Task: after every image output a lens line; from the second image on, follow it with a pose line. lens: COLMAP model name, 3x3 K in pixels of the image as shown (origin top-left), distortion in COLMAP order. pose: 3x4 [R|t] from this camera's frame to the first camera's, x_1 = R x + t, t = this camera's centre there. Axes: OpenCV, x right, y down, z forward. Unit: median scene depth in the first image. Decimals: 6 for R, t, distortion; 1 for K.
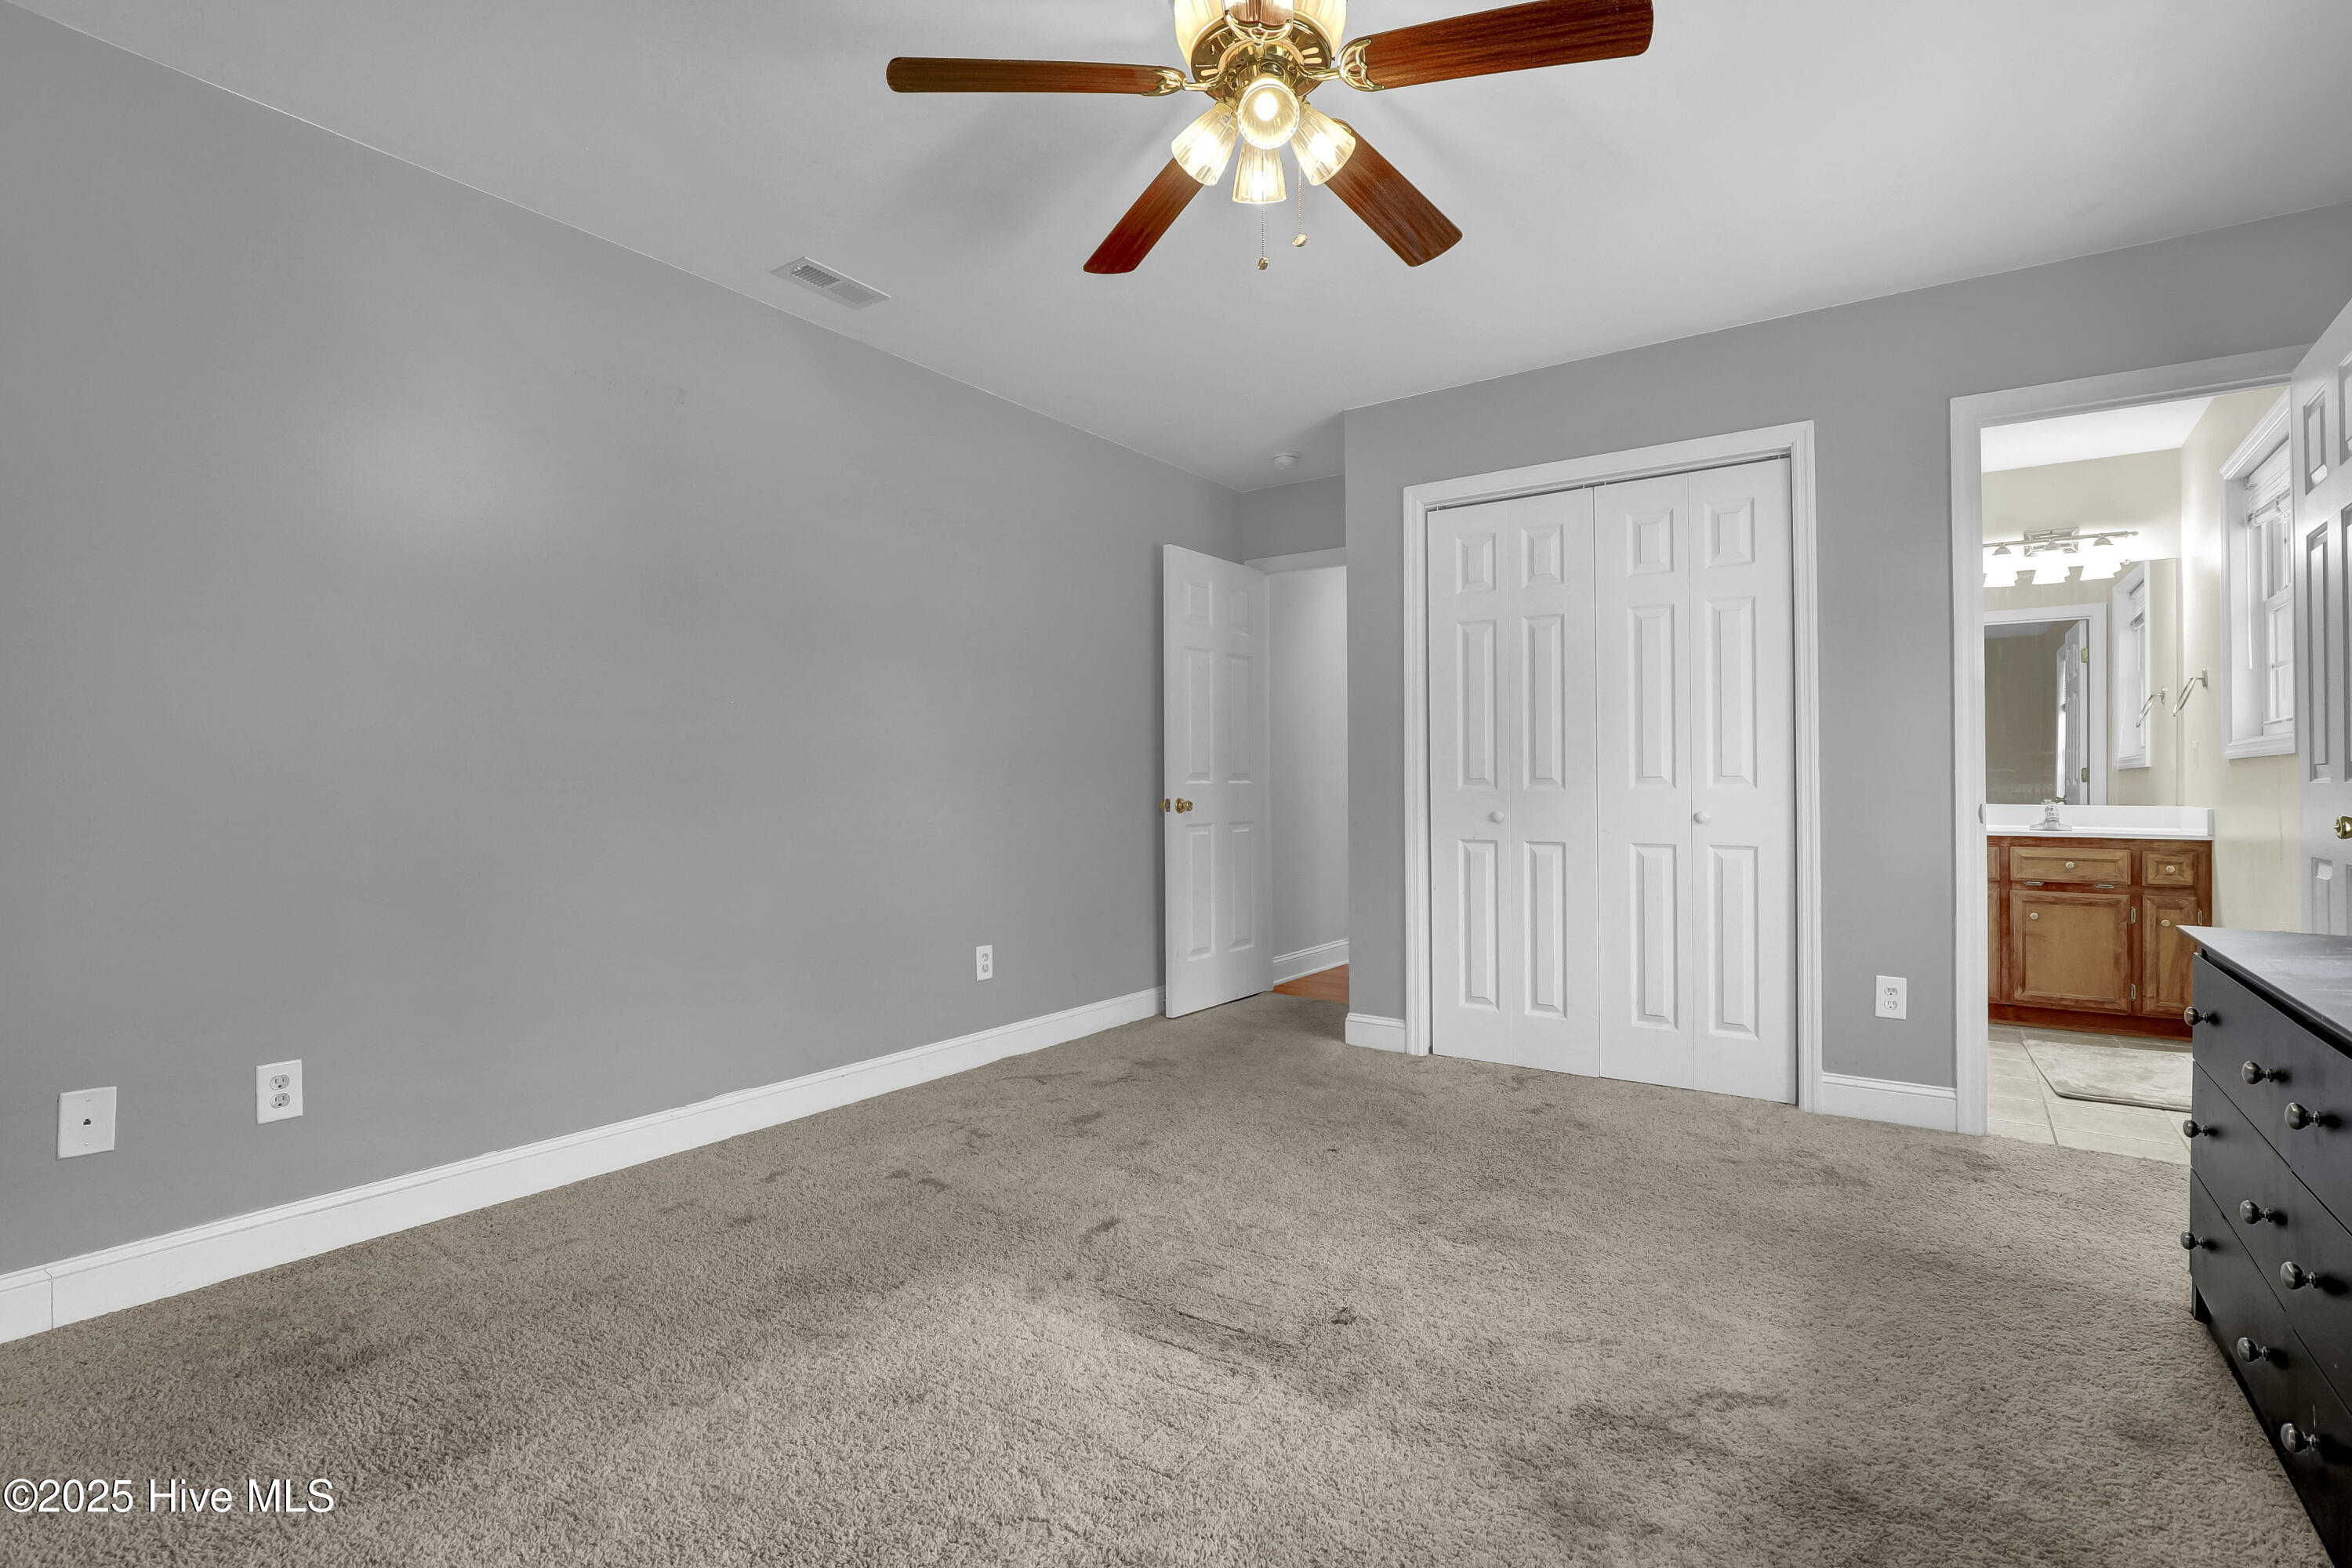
lens RADIAL K [[1147.5, 0, 1169.9], [0, 1147.5, 767.6], [0, 0, 1]] dist [-0.023749, 0.003112]
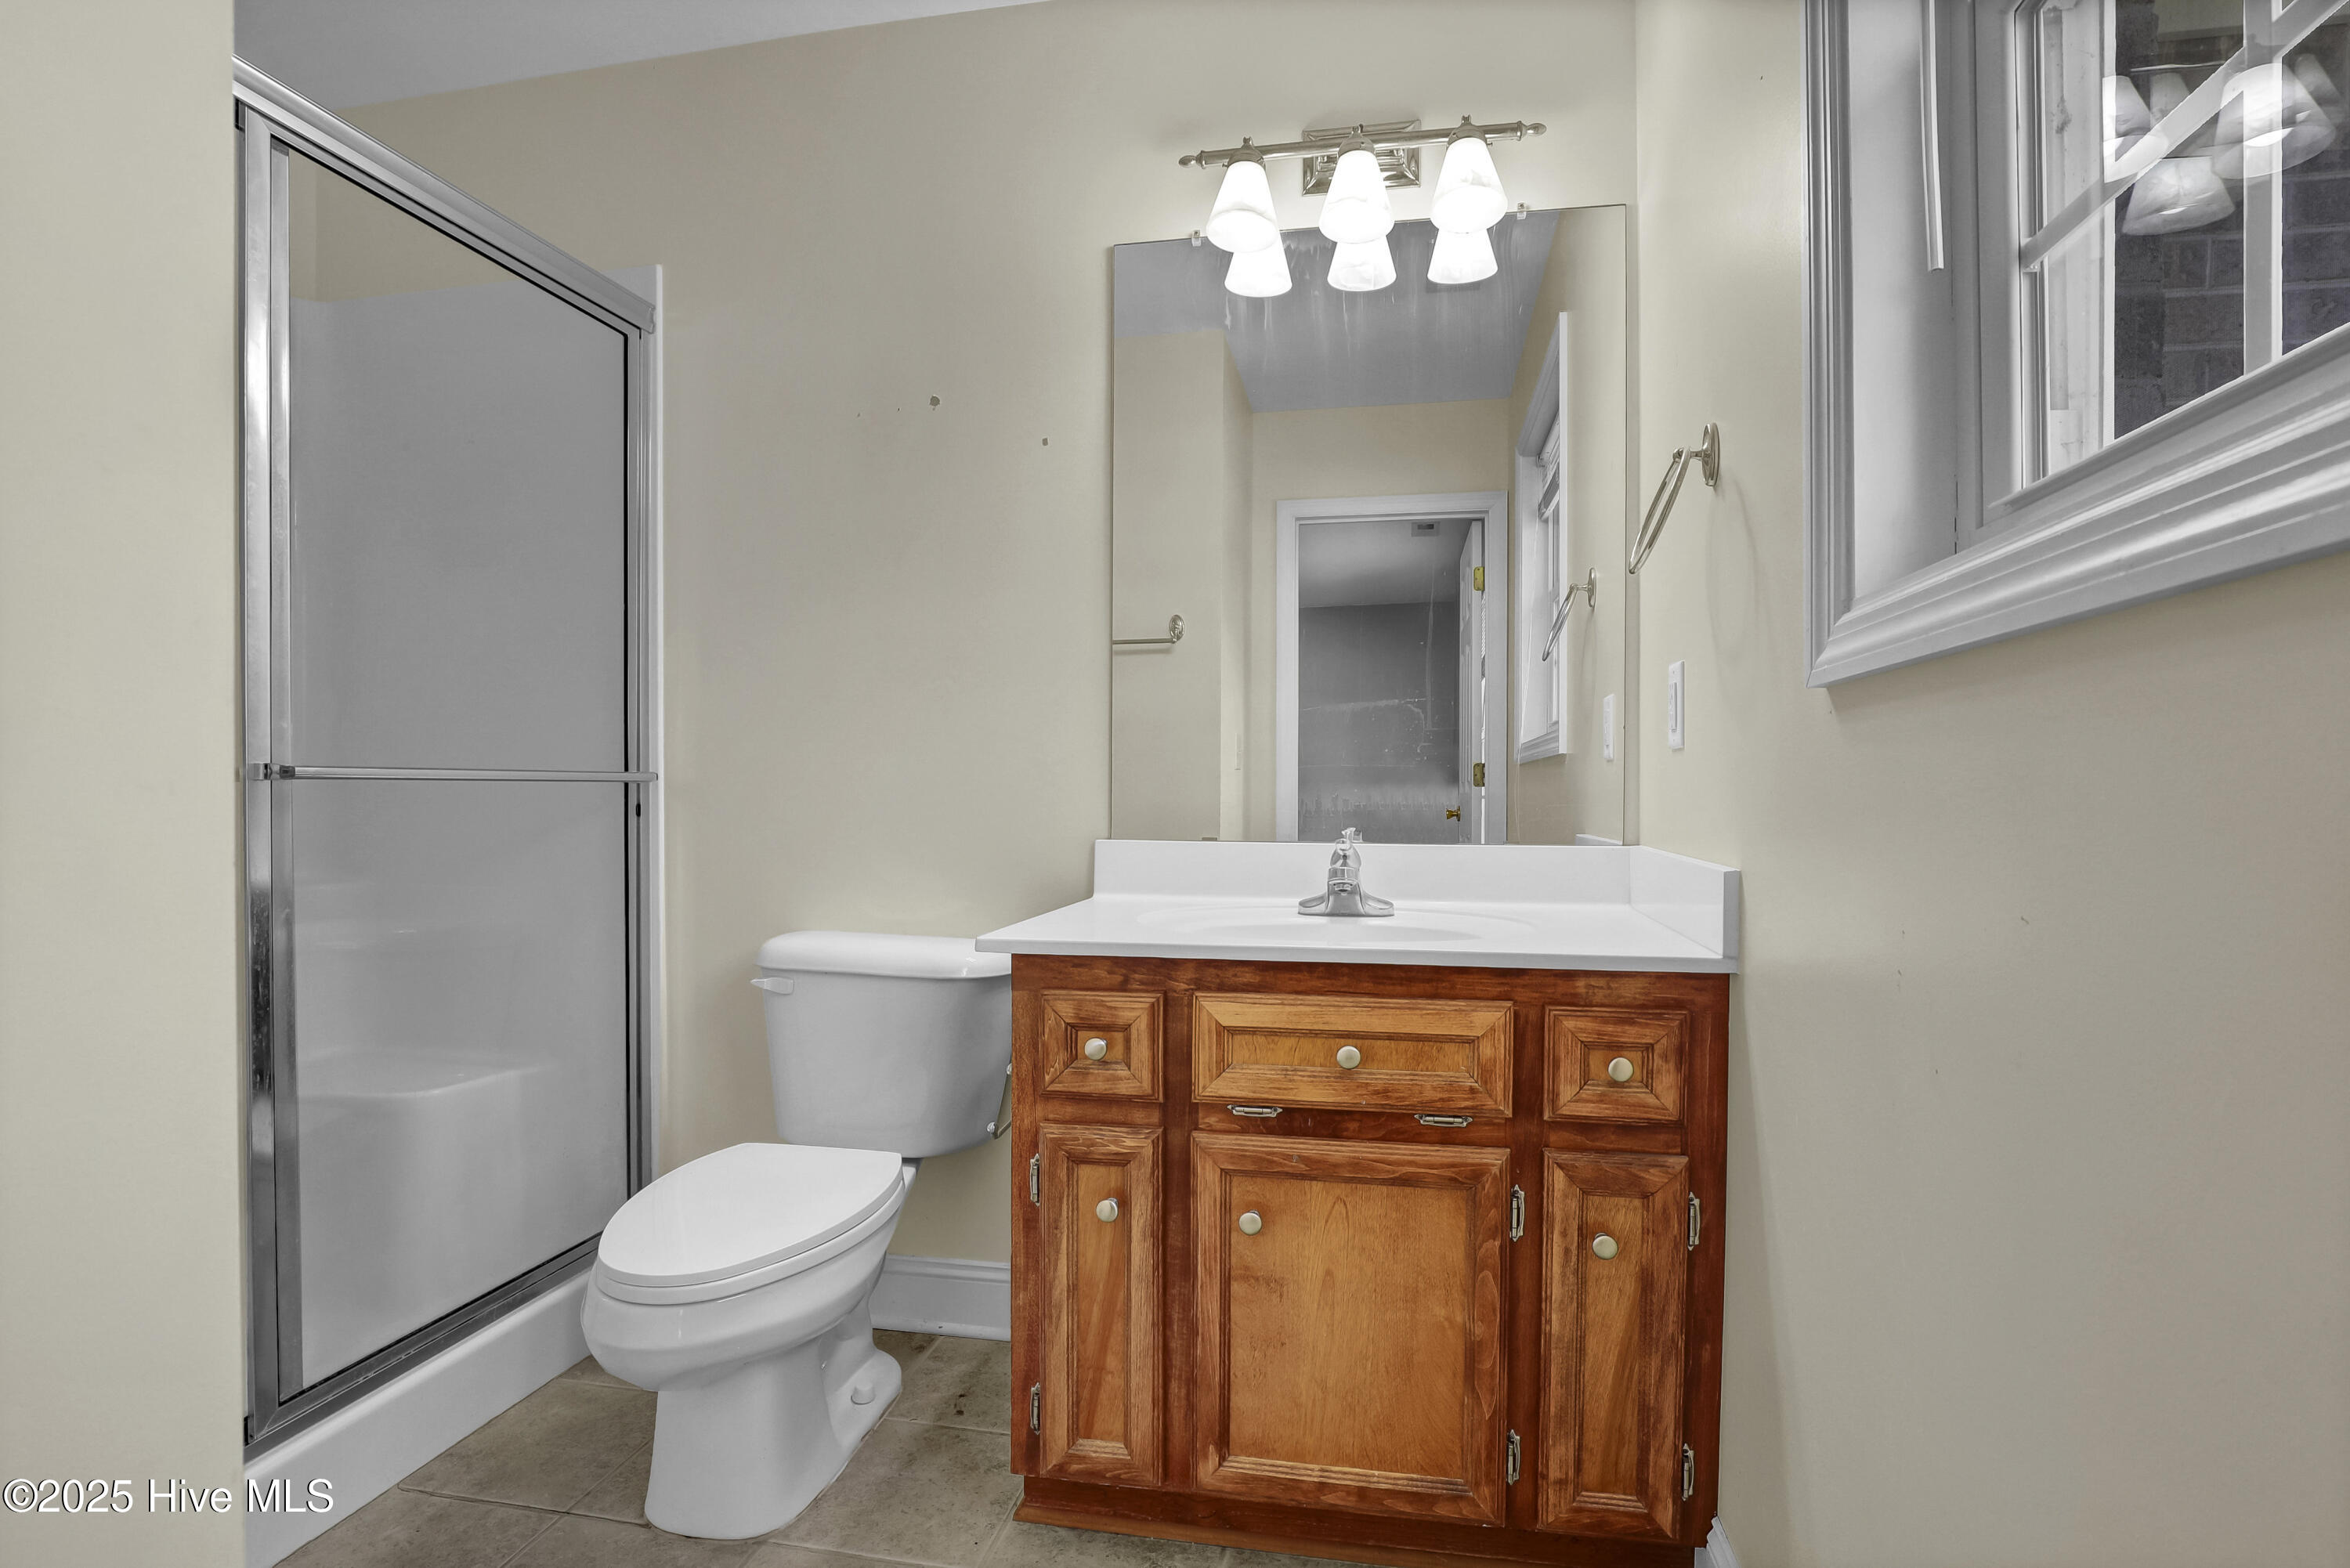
lens RADIAL K [[1146.5, 0, 1186.1], [0, 1146.5, 803.9], [0, 0, 1]] dist [-0.023749, 0.003112]
pose [[0.922703, -0.004590, 0.385484, 0.649001], [-0.005088, 0.999697, 0.024082, 0.012310], [-0.385478, -0.024182, 0.922400, 0.749398]]
